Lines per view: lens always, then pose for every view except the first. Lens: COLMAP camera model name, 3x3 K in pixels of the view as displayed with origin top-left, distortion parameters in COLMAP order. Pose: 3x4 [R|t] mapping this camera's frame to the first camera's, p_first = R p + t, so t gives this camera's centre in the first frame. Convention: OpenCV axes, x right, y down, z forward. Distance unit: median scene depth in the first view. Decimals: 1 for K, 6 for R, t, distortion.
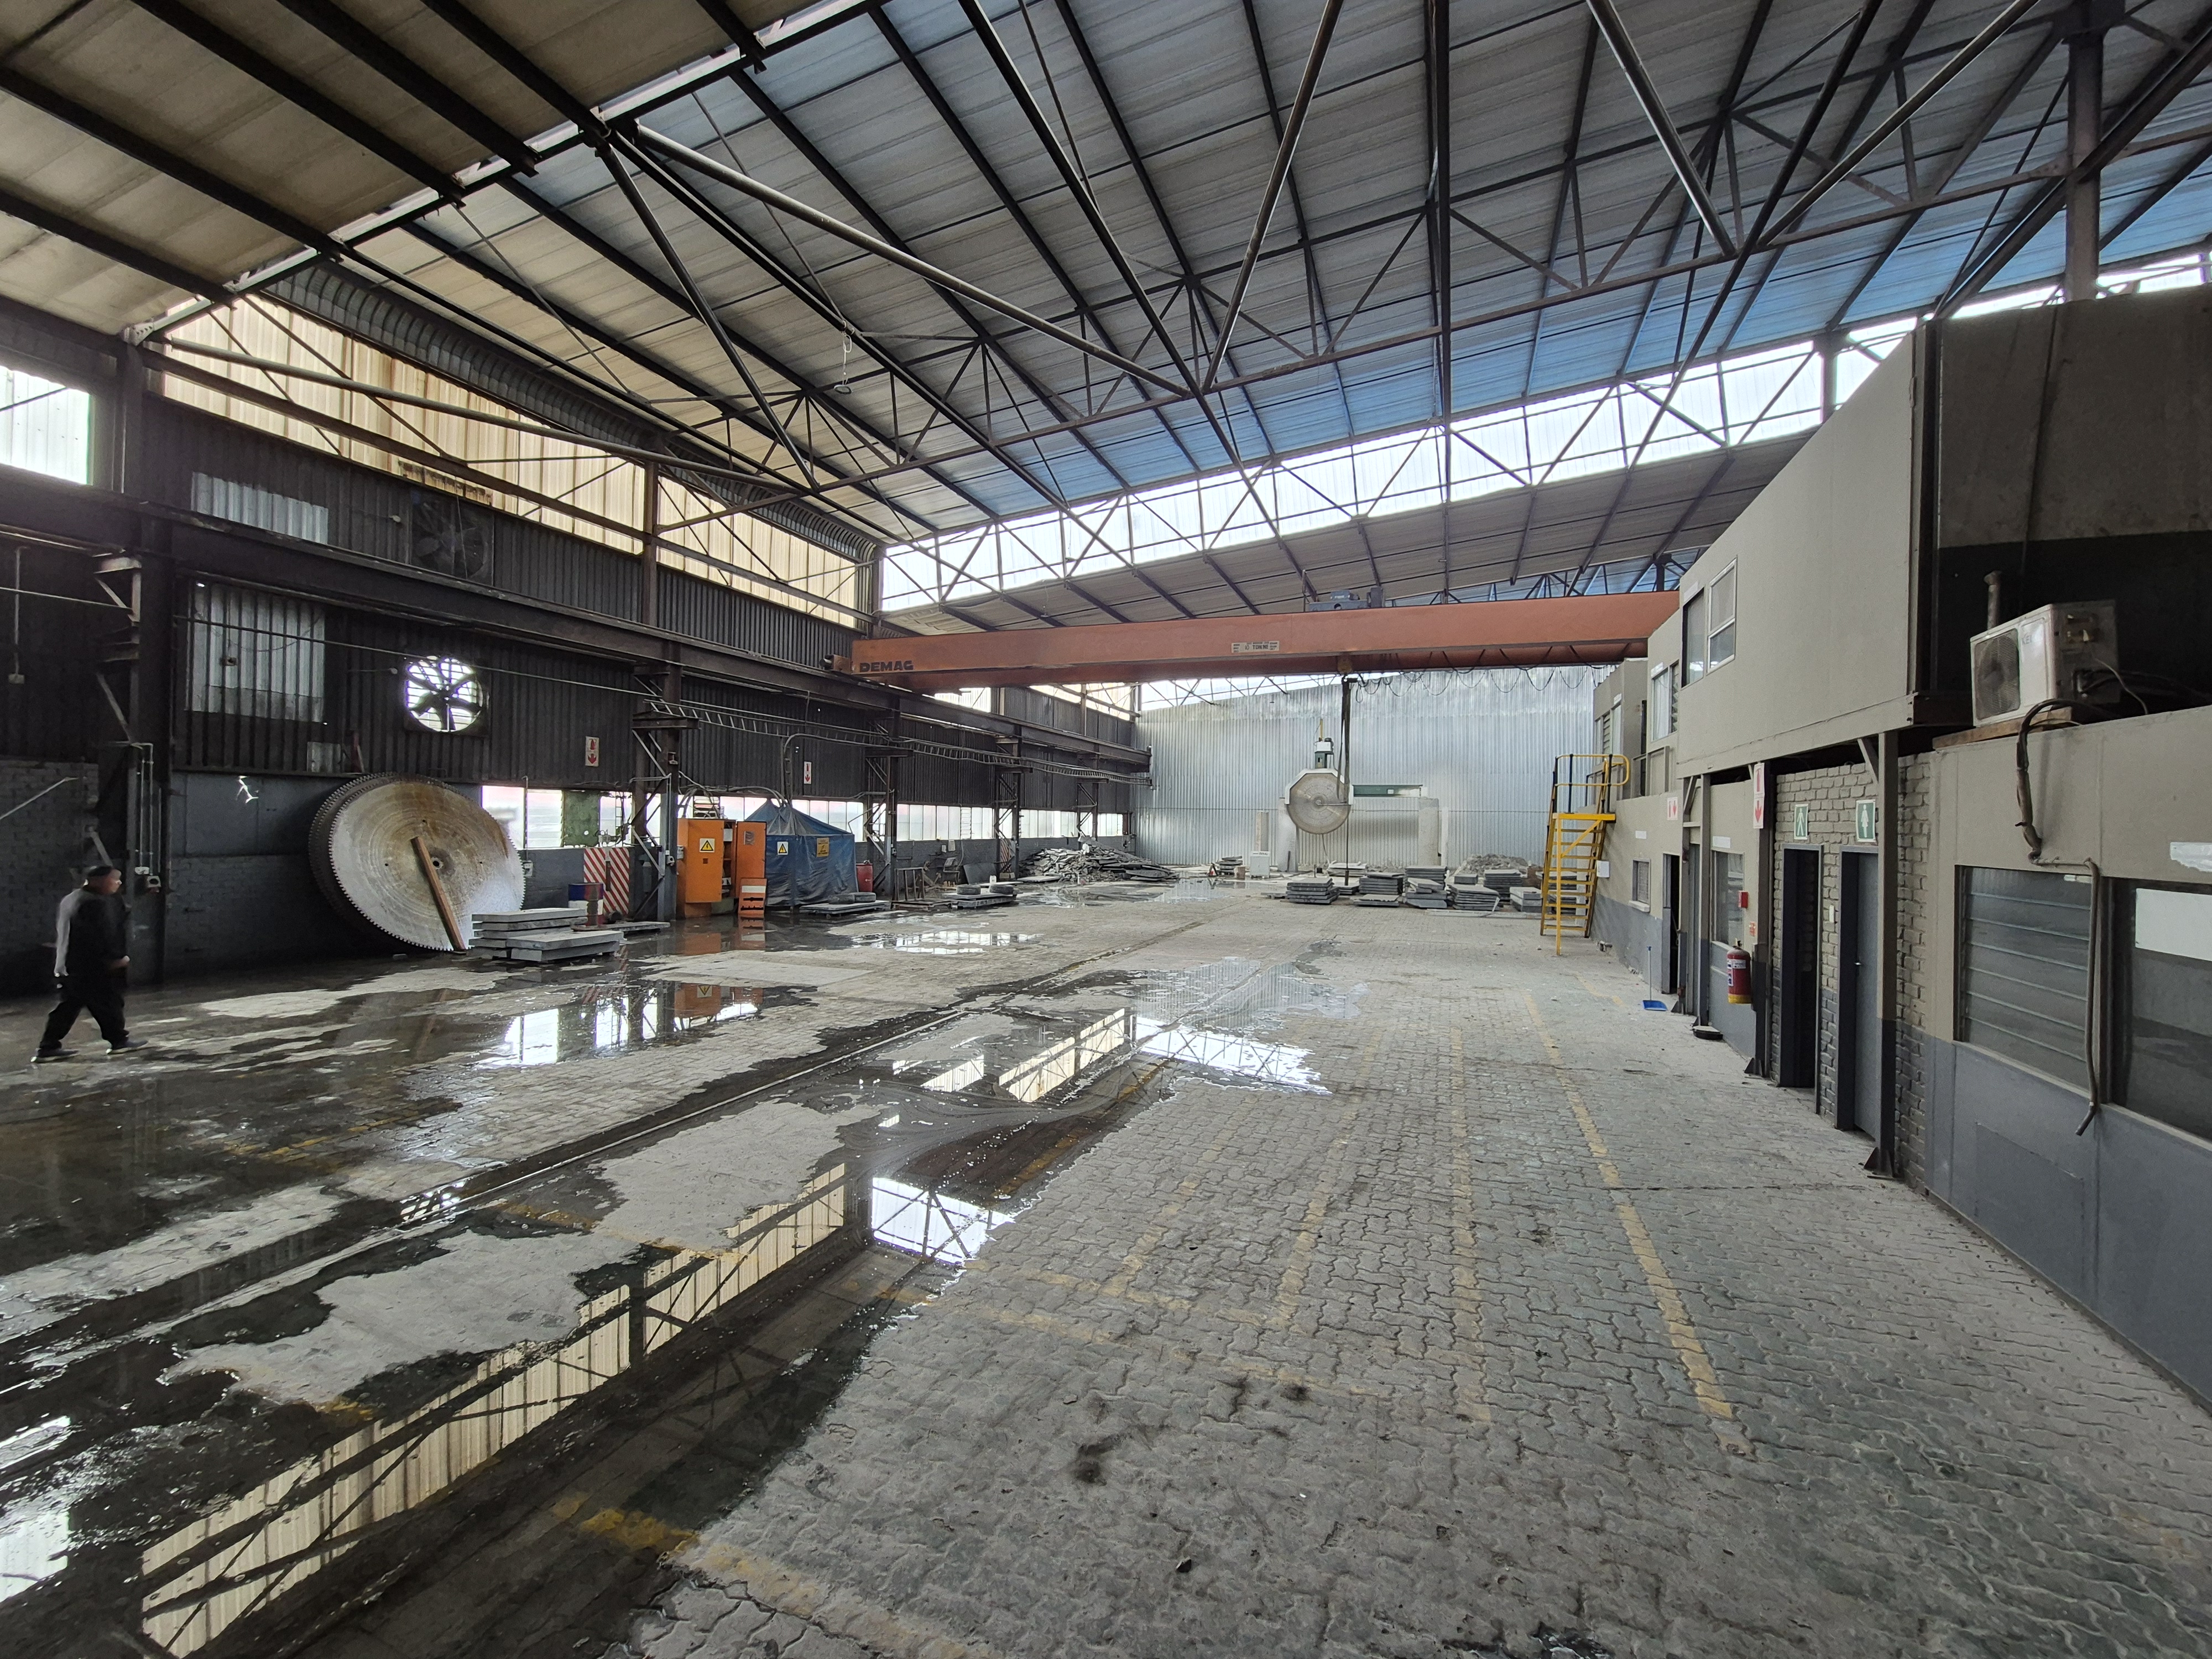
lens RADIAL K [[907.8, 0, 1126.0], [0, 907.8, 821.4], [0, 0, 1]] dist [-0.003573, 0.002379]
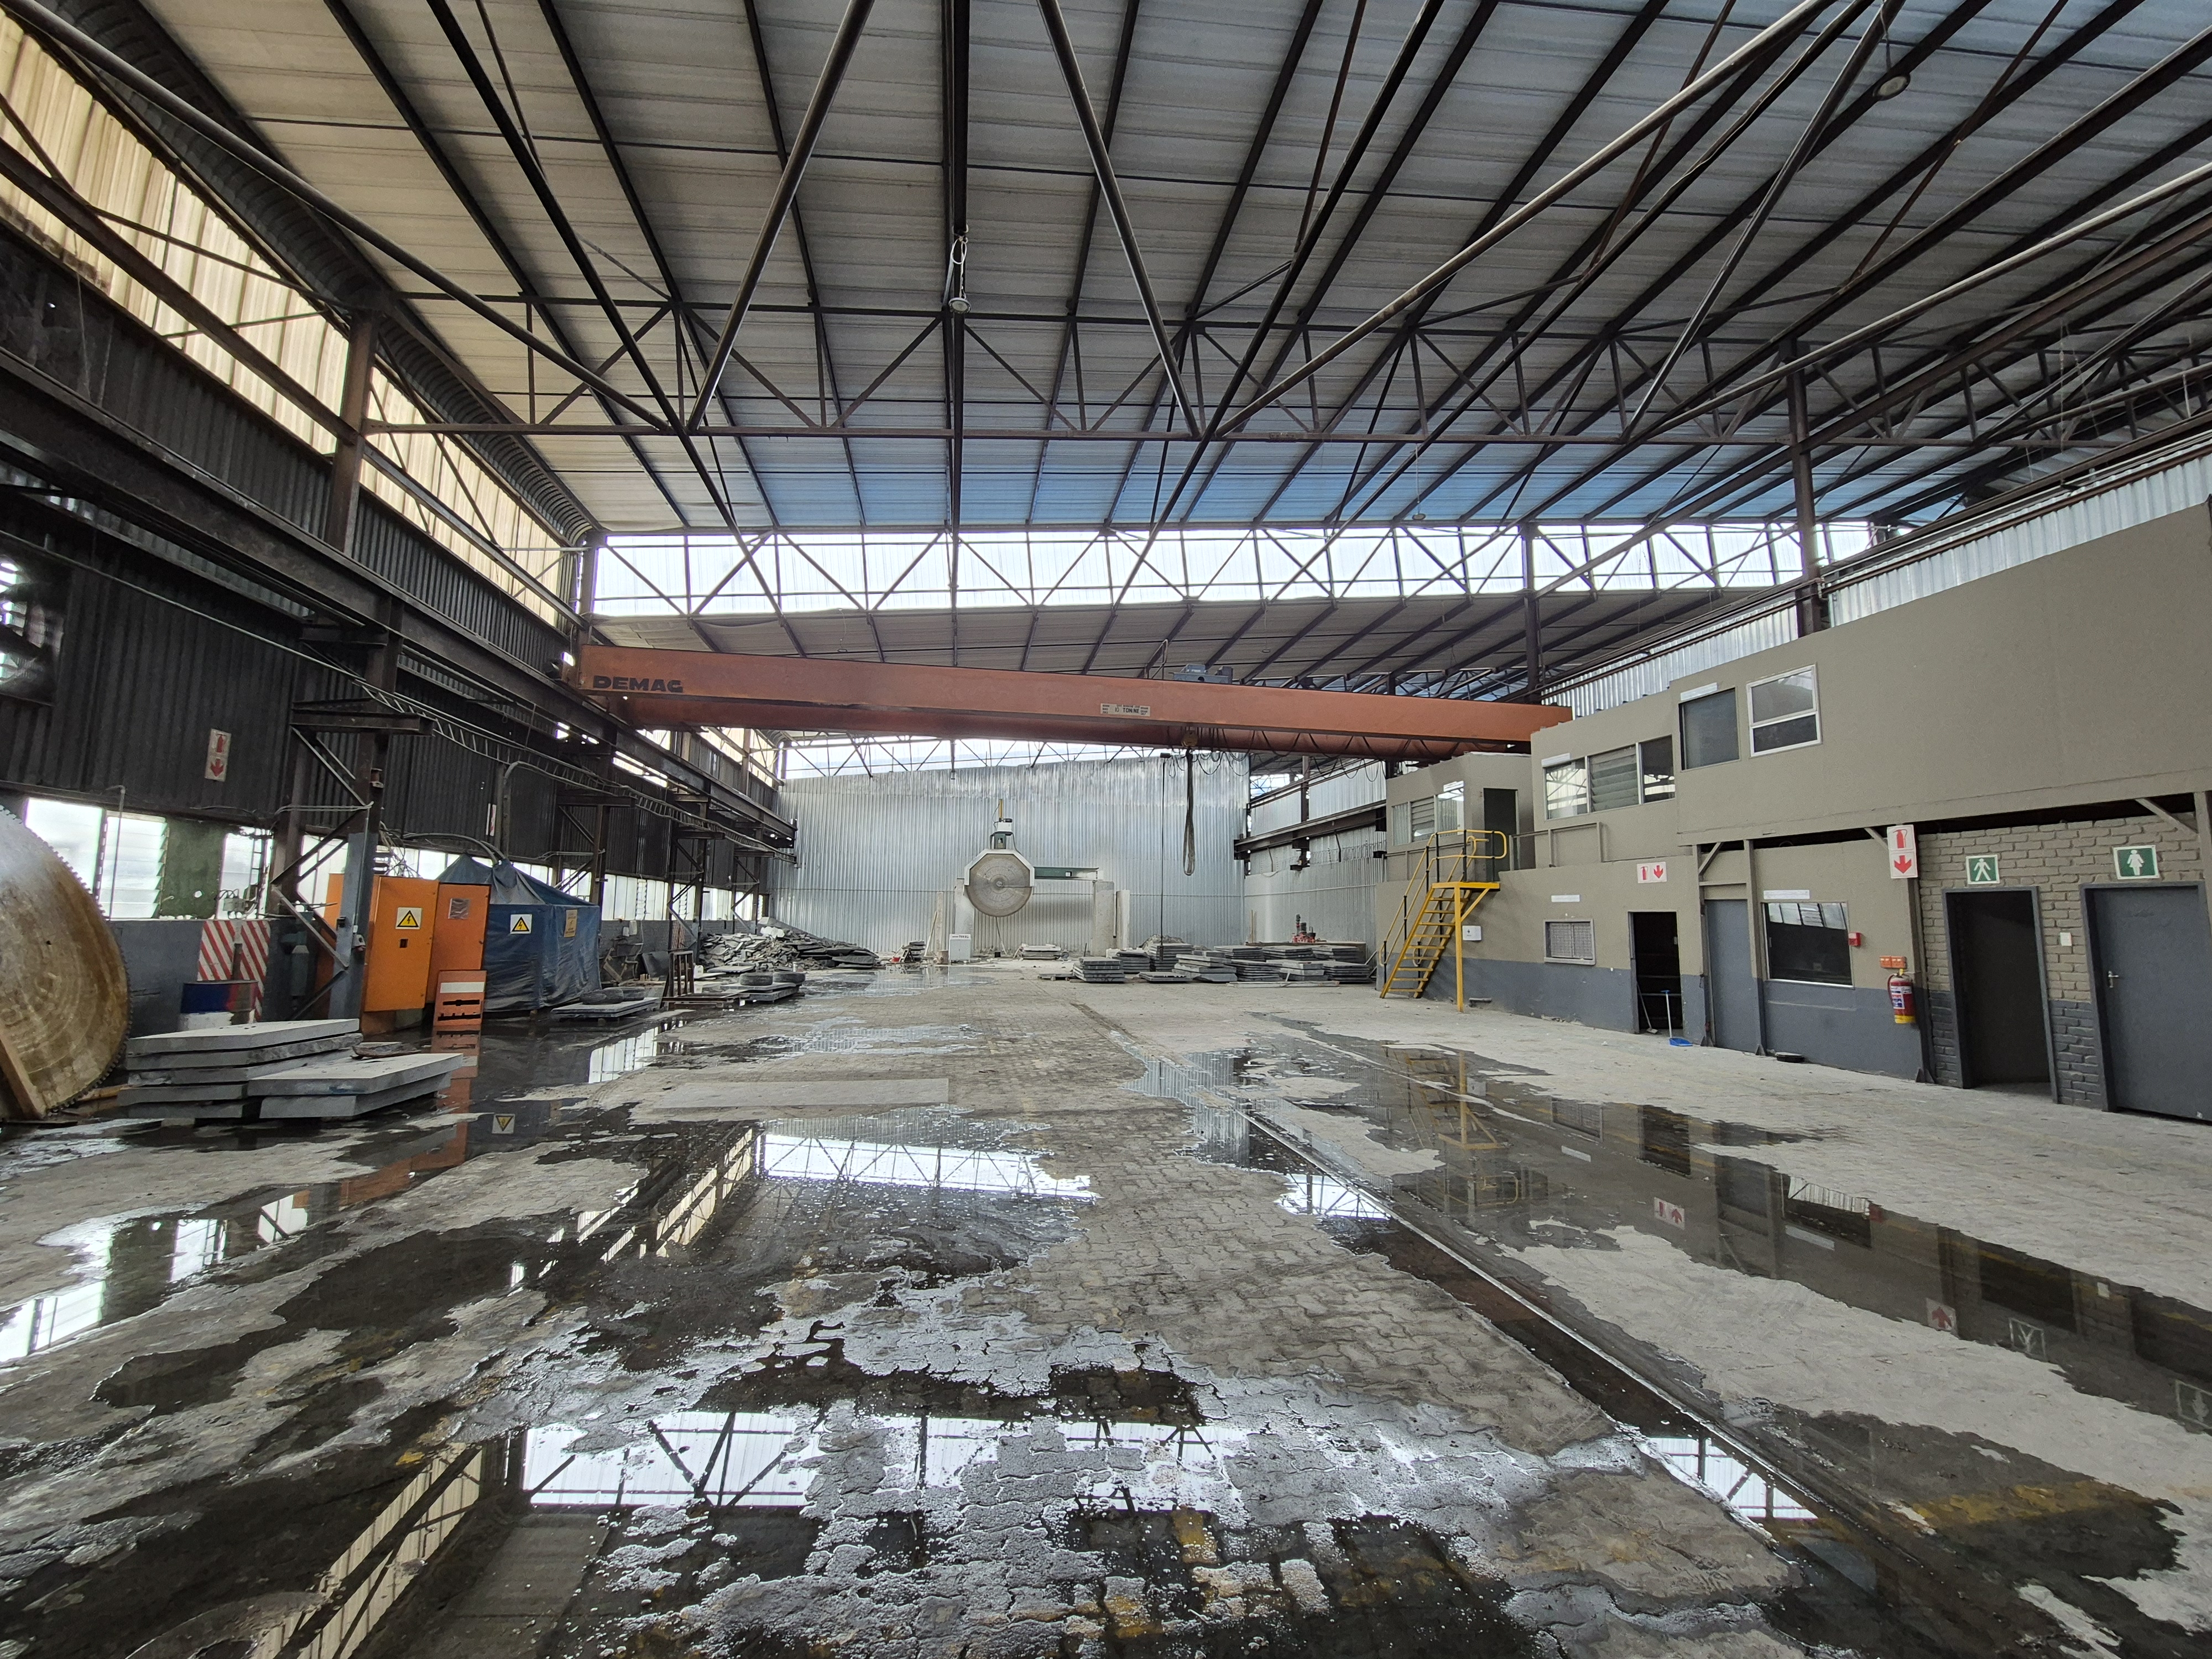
lens RADIAL K [[907.8, 0, 1127.4], [0, 907.8, 818.2], [0, 0, 1]] dist [-0.003573, 0.002379]
pose [[0.864942, 0.052231, 0.499147, -0.396864], [0.000251, 0.994525, -0.104503, 0.026294], [-0.501872, 0.090514, 0.860193, 0.220806]]
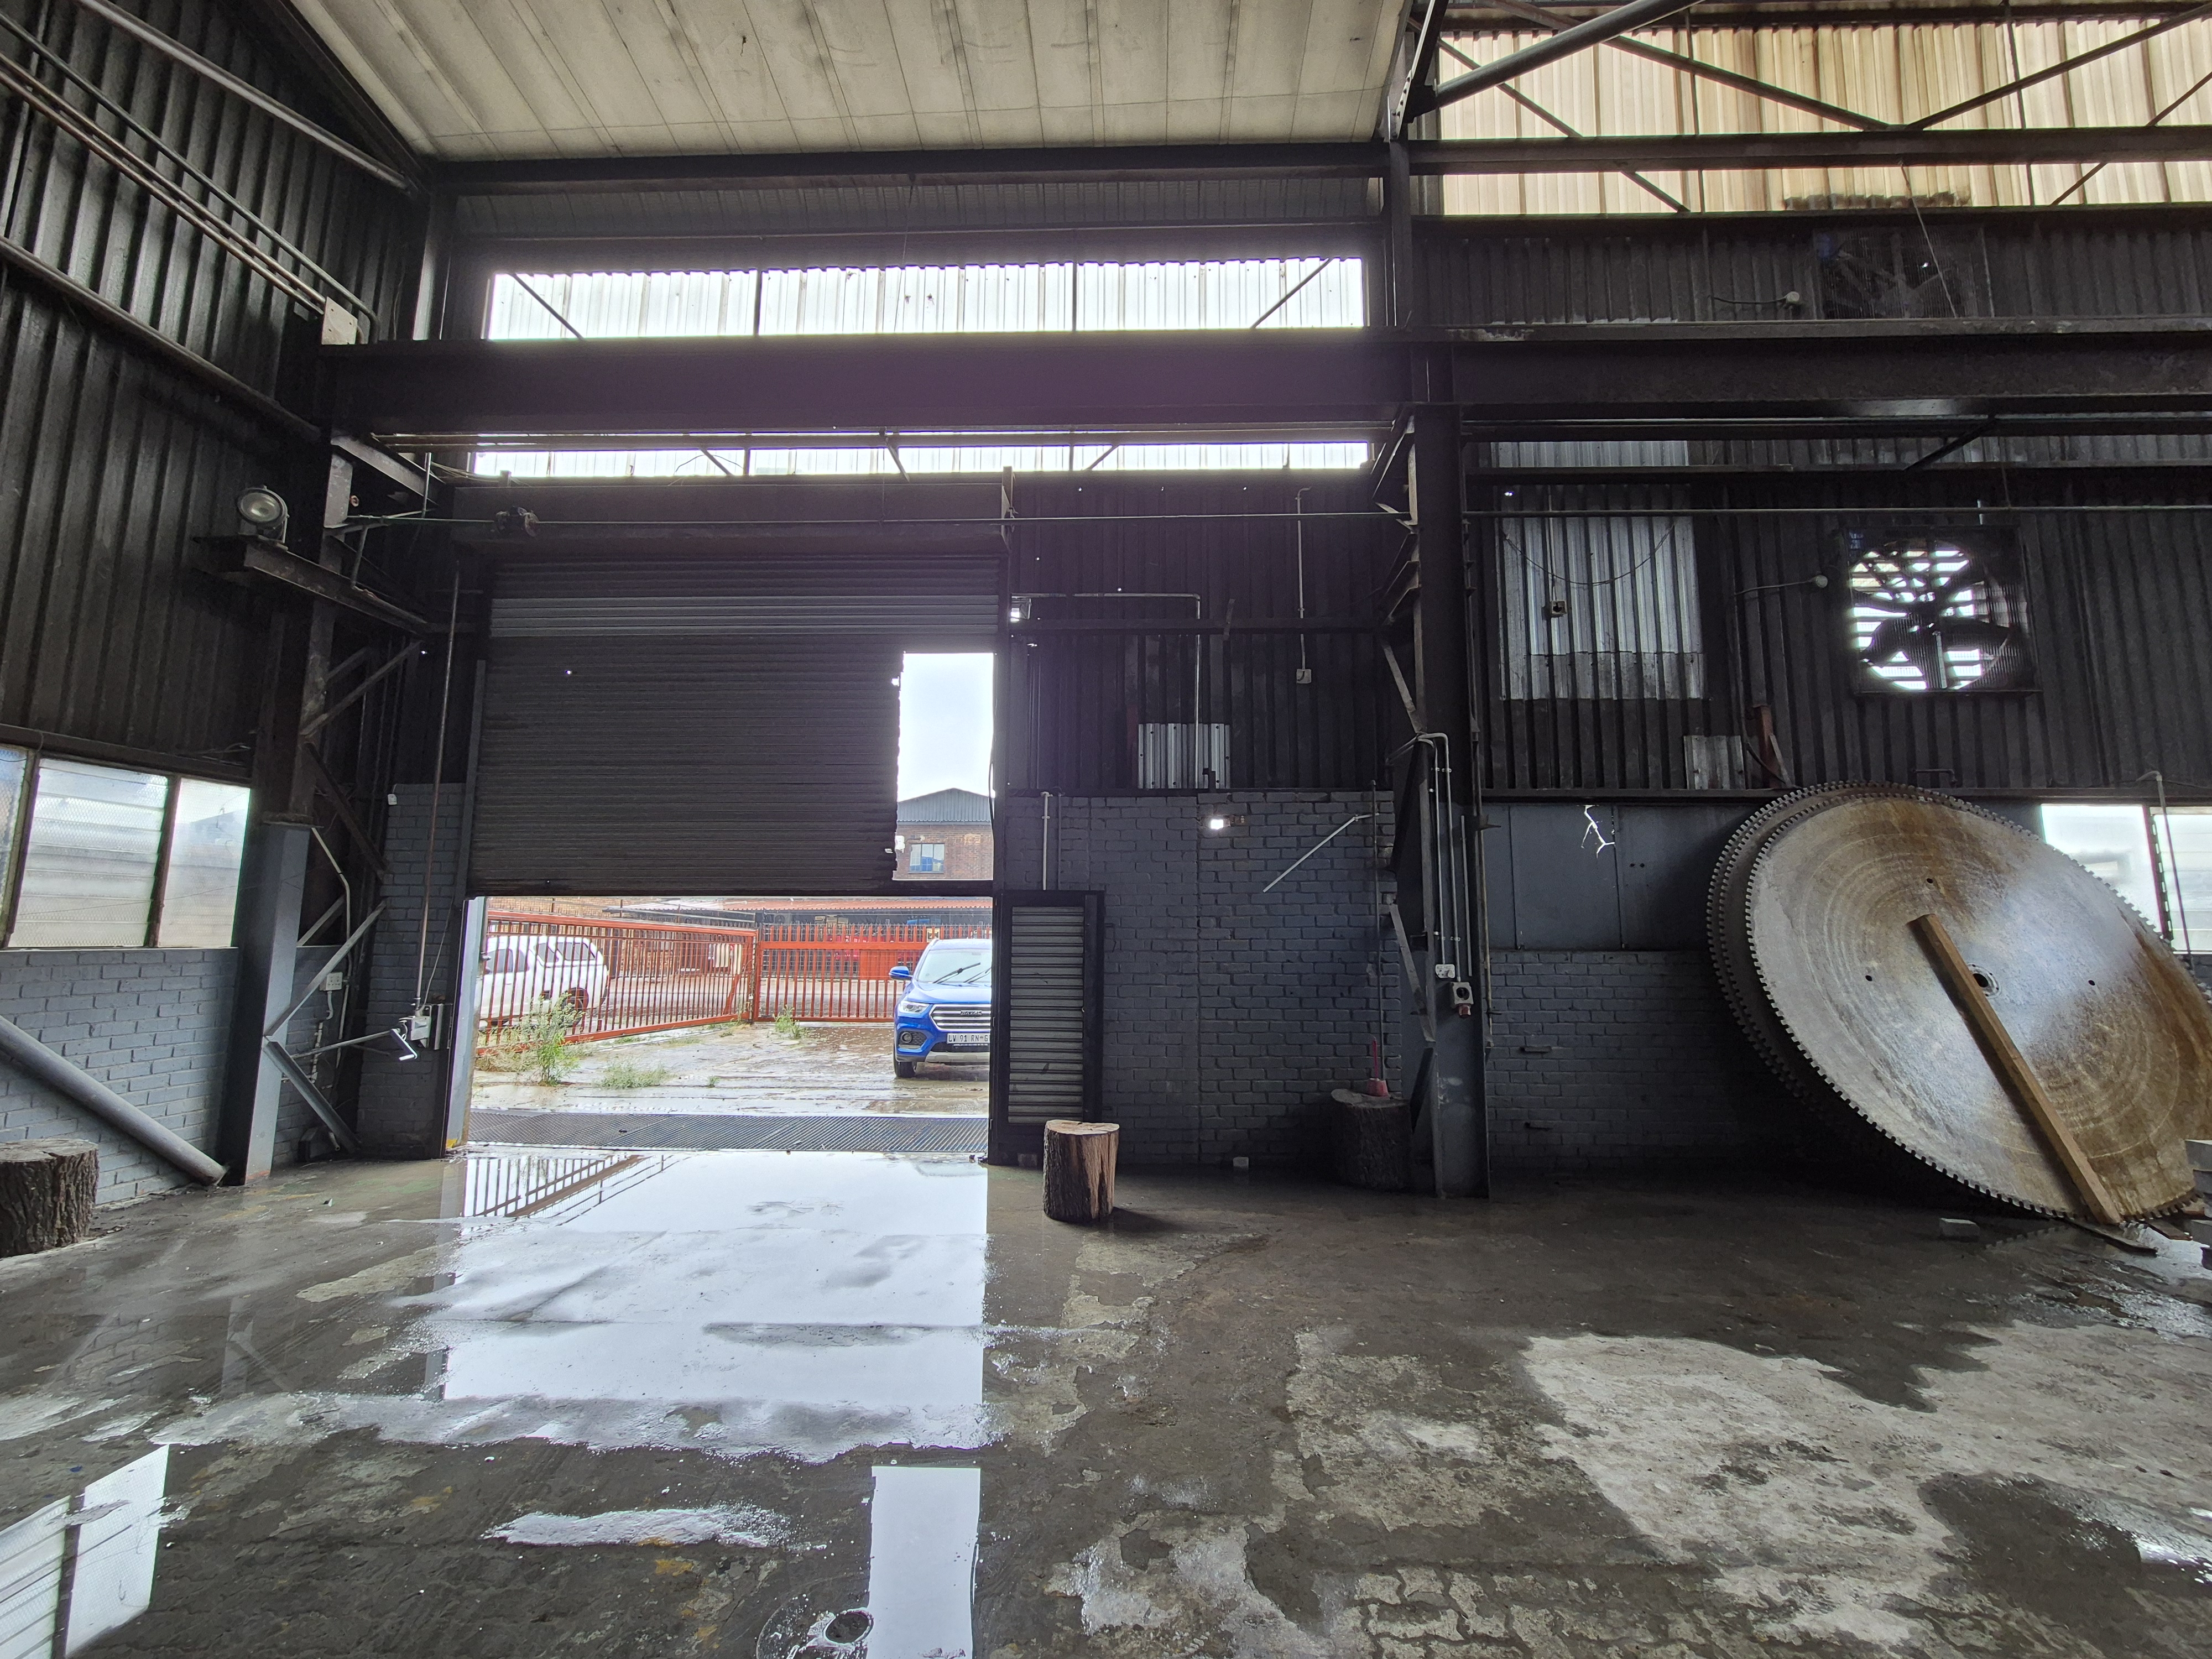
lens RADIAL K [[907.8, 0, 1106.5], [0, 907.8, 813.1], [0, 0, 1]] dist [-0.003573, 0.002379]
pose [[0.293699, -0.128582, -0.947211, -0.403914], [0.002794, 0.991023, -0.133663, 0.020947], [0.955894, 0.036610, 0.291421, 0.419200]]
